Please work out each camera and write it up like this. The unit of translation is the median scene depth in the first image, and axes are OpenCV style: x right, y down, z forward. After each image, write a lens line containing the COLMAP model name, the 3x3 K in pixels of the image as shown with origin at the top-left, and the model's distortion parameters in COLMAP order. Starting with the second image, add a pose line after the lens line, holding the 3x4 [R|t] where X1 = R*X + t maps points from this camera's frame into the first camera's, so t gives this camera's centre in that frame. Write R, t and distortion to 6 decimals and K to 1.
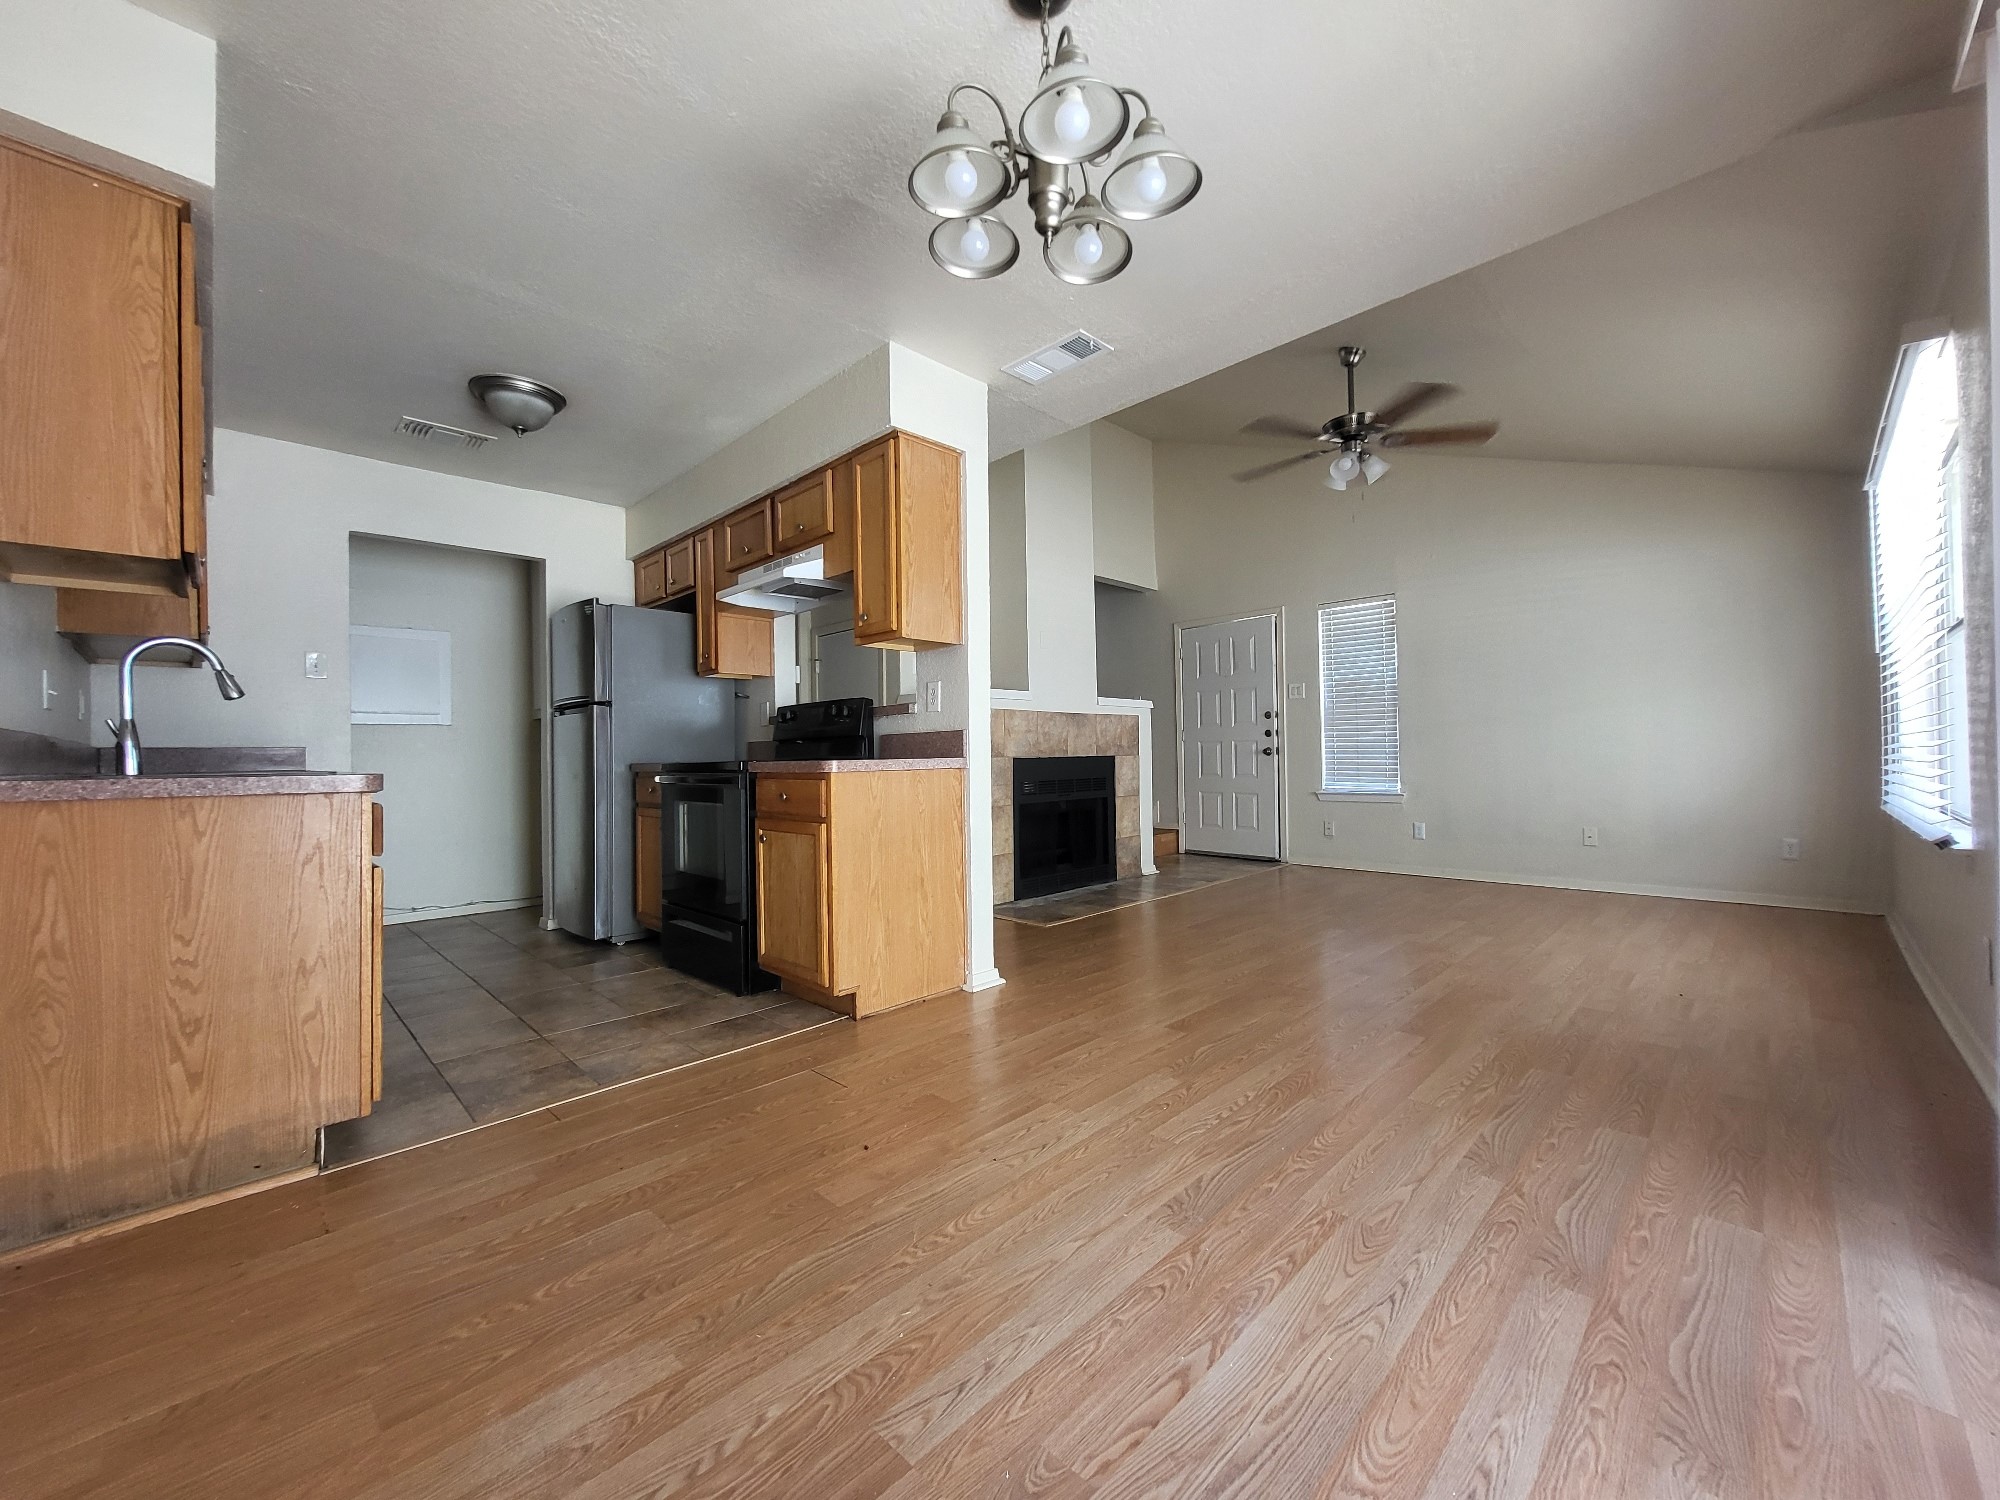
lens RADIAL K [[785.4, 0, 1015.3], [0, 785.4, 746.1], [0, 0, 1]] dist [-0.000070, -0.000485]
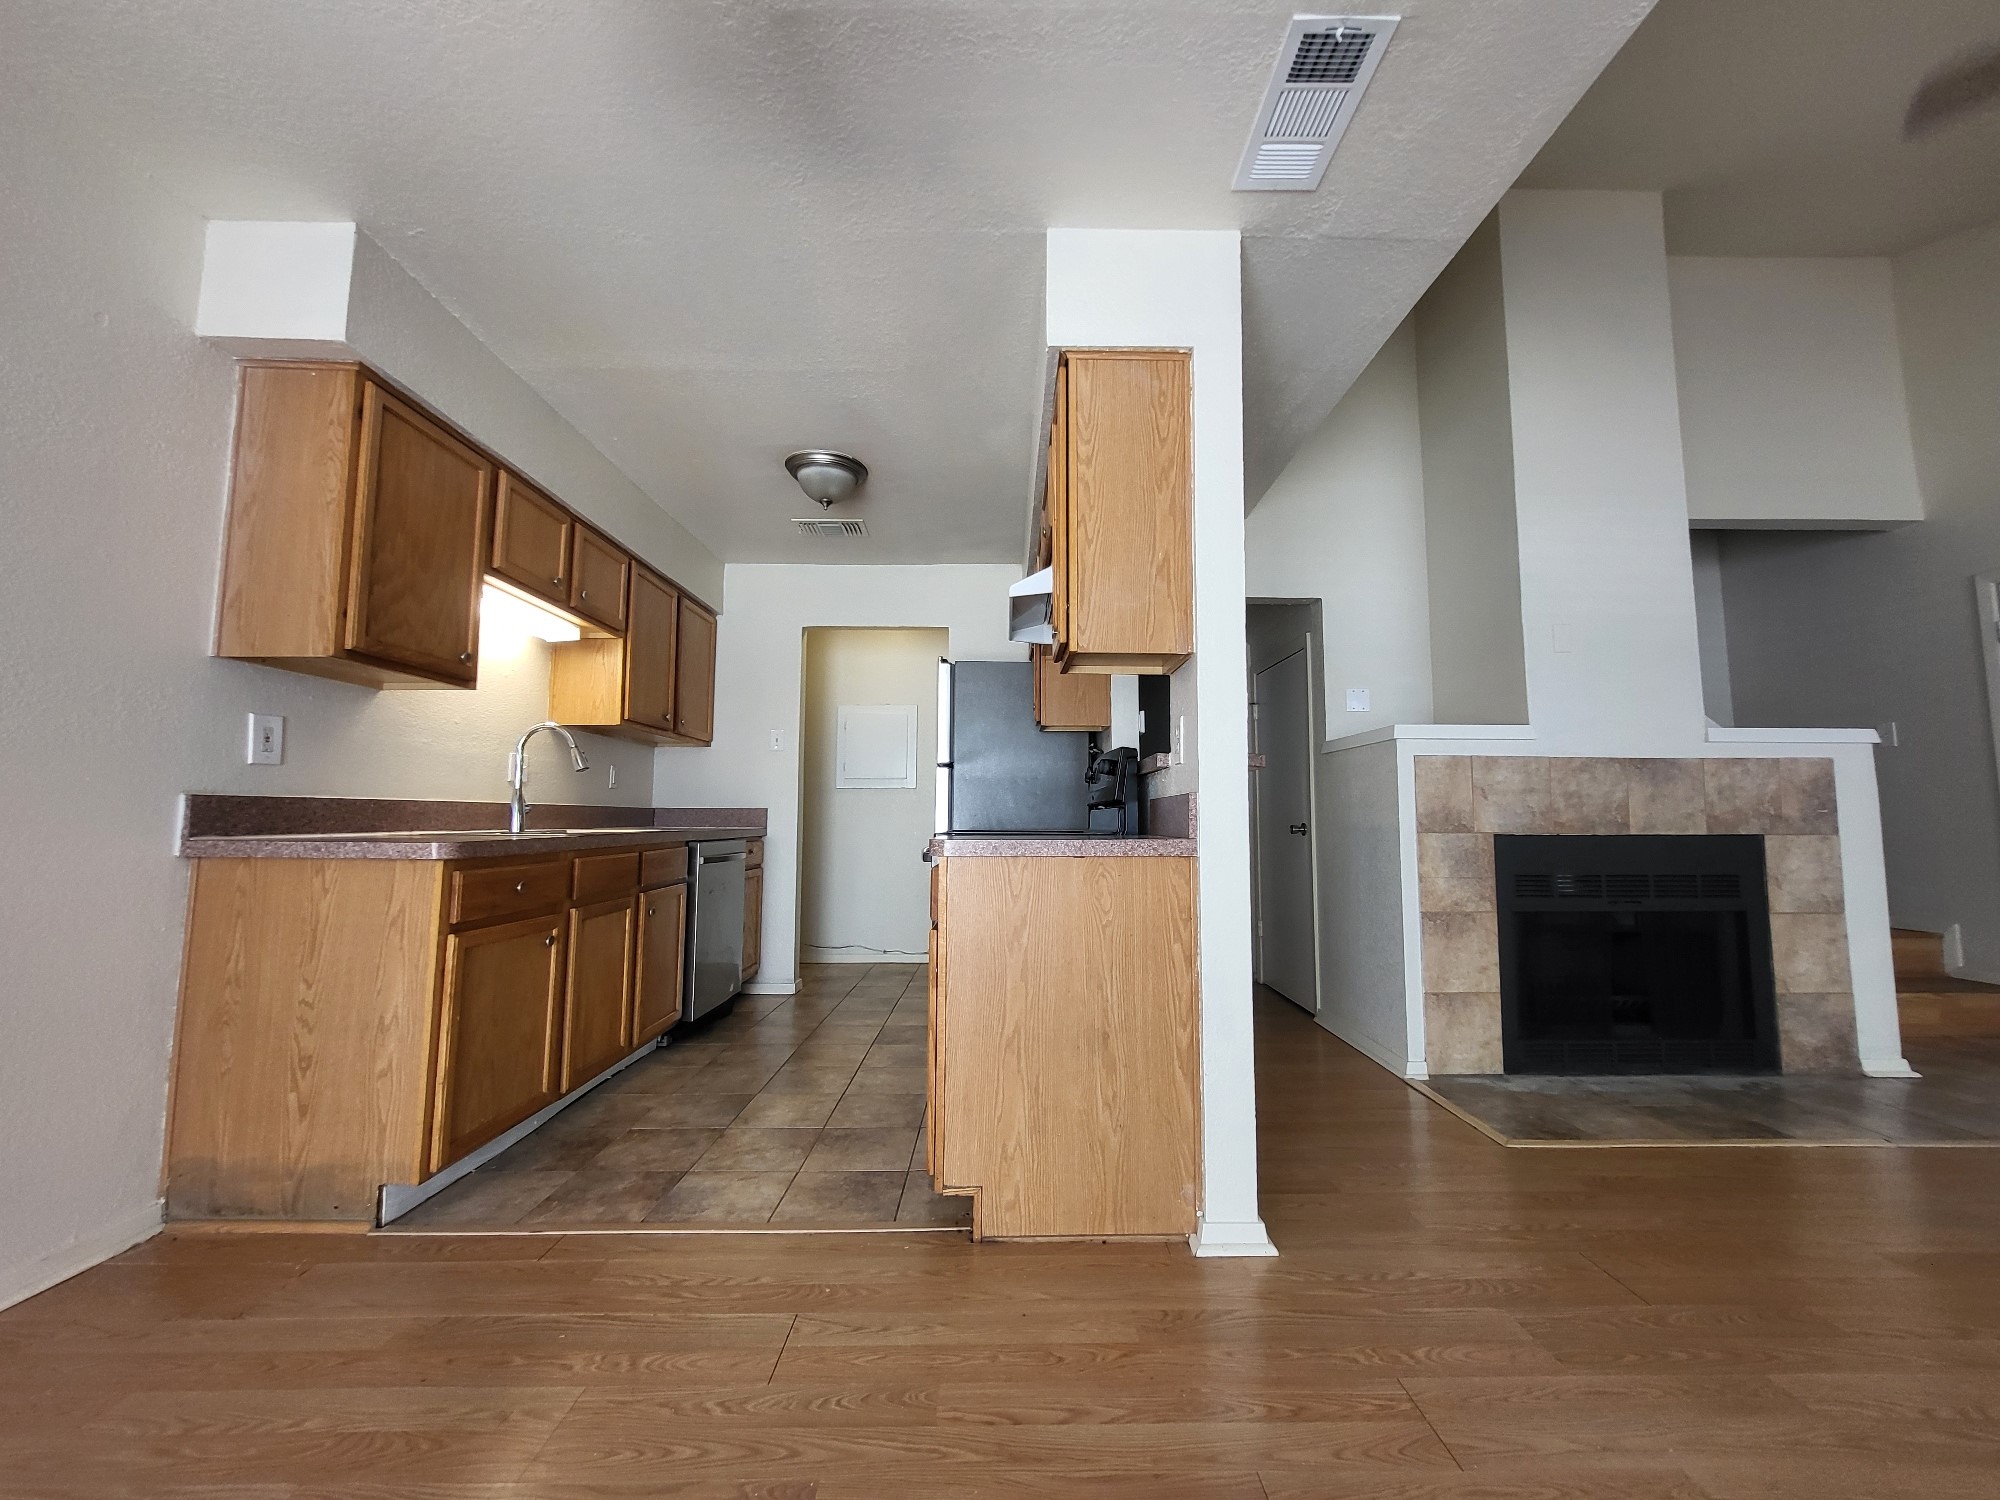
lens RADIAL K [[785.4, 0, 1015.3], [0, 785.4, 746.1], [0, 0, 1]] dist [-0.000070, -0.000485]
pose [[0.710079, -0.045341, -0.702661, 0.264548], [-0.006327, 0.997473, -0.070758, -0.012831], [0.704094, 0.054690, 0.707998, 0.478279]]
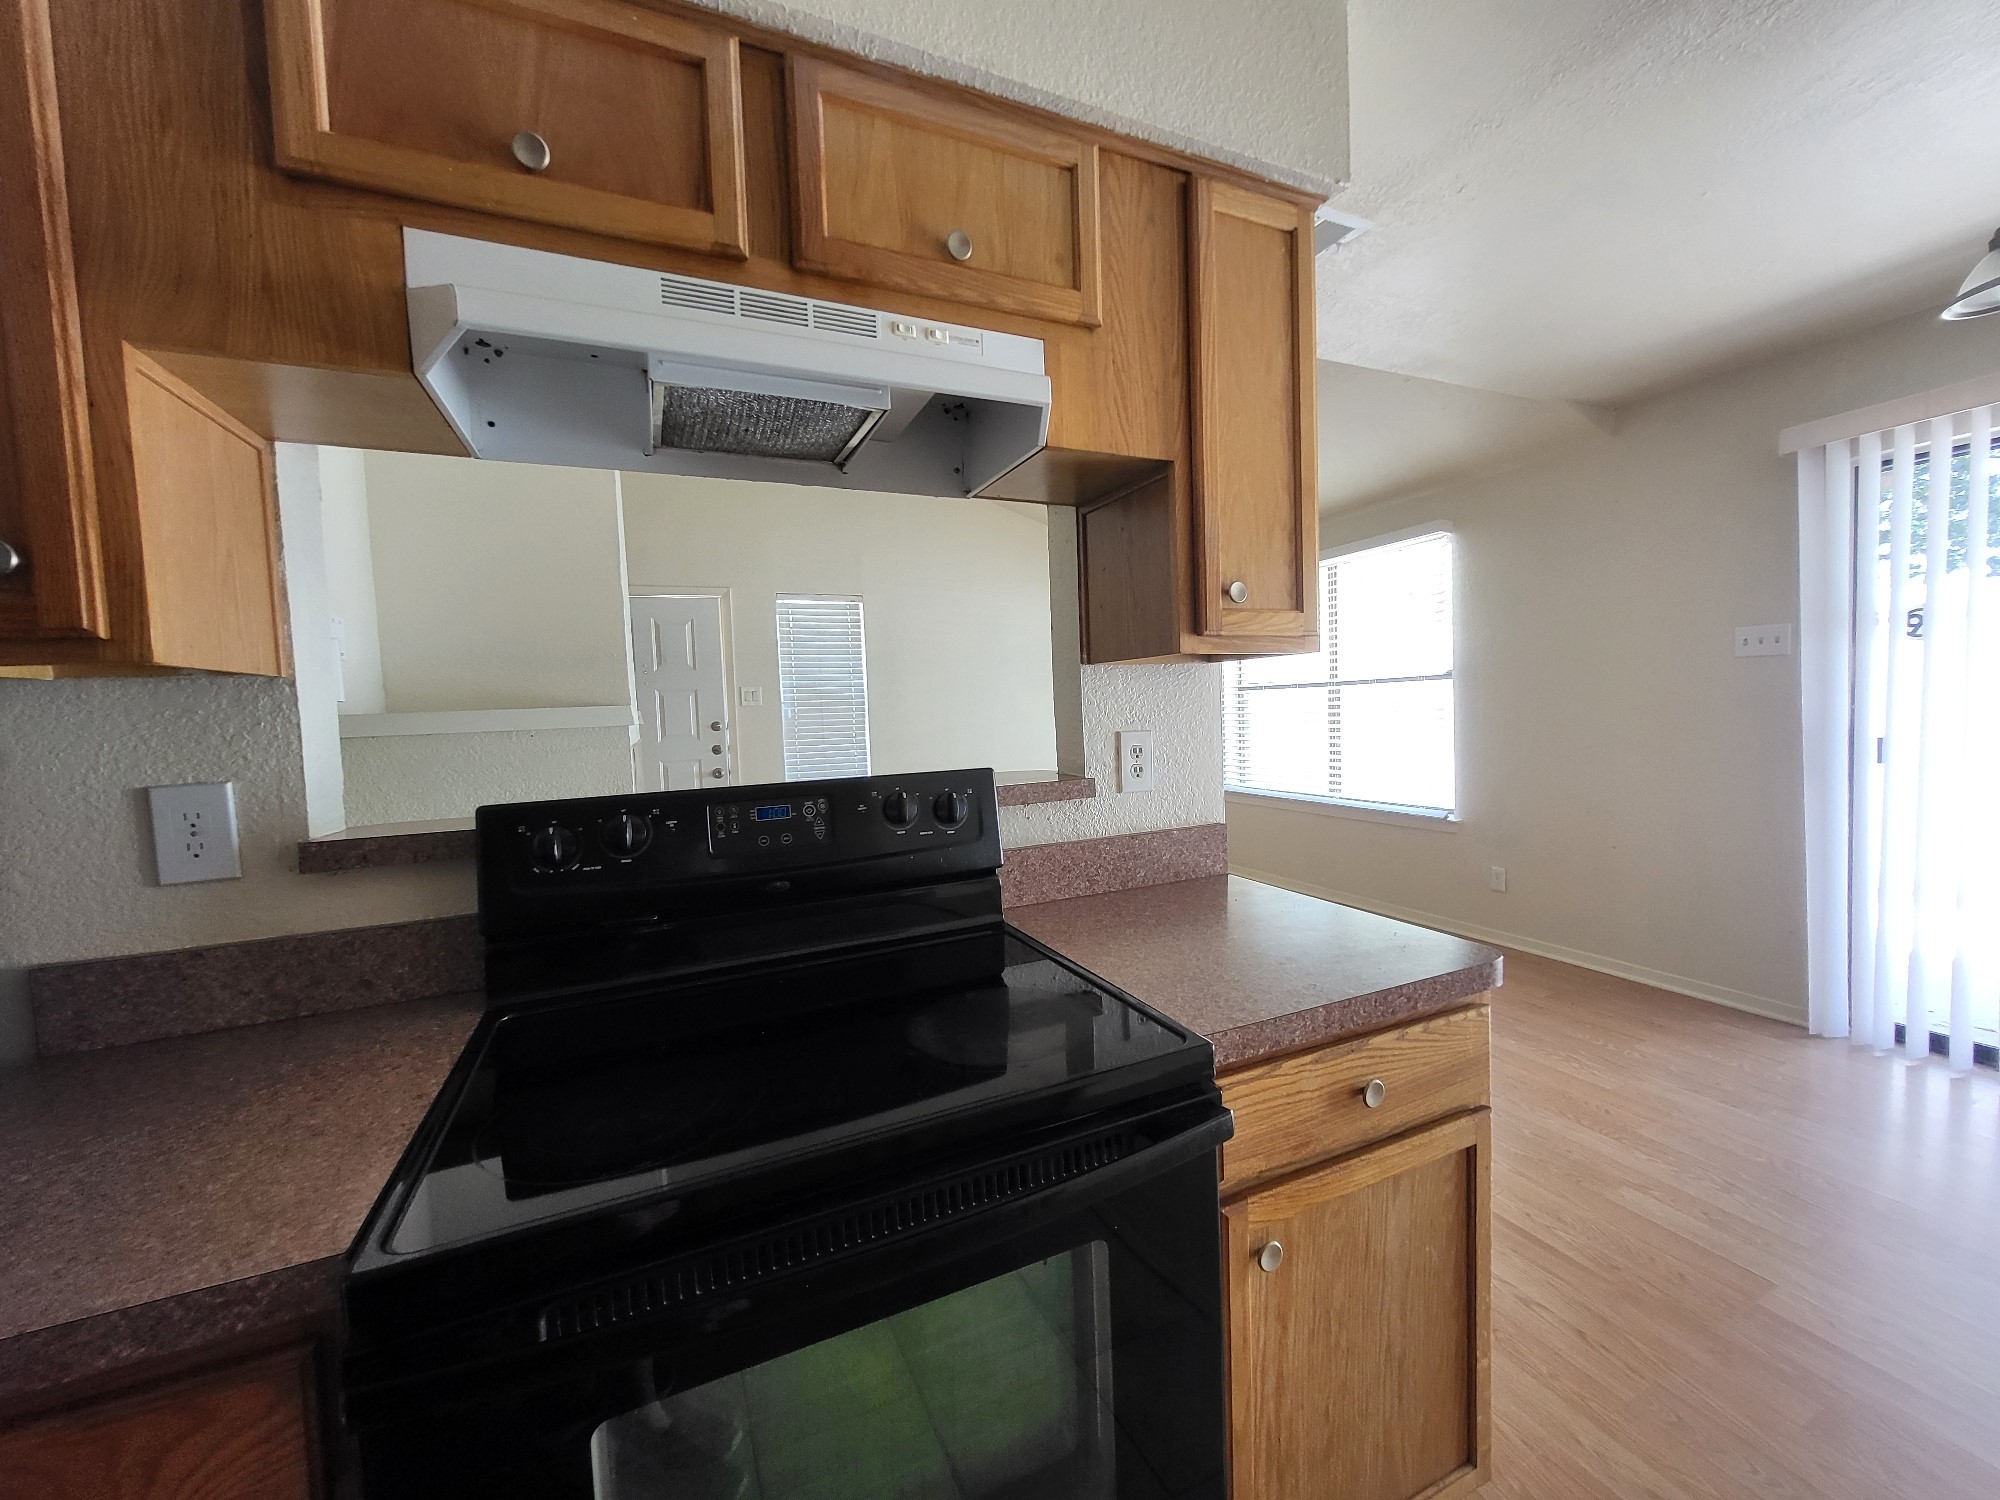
lens RADIAL K [[785.4, 0, 1015.3], [0, 785.4, 746.1], [0, 0, 1]] dist [-0.000070, -0.000485]
pose [[0.356949, -0.045553, 0.933012, -0.619510], [0.017937, 0.998960, 0.041911, -0.099149], [-0.933952, 0.001776, 0.357395, 0.943522]]
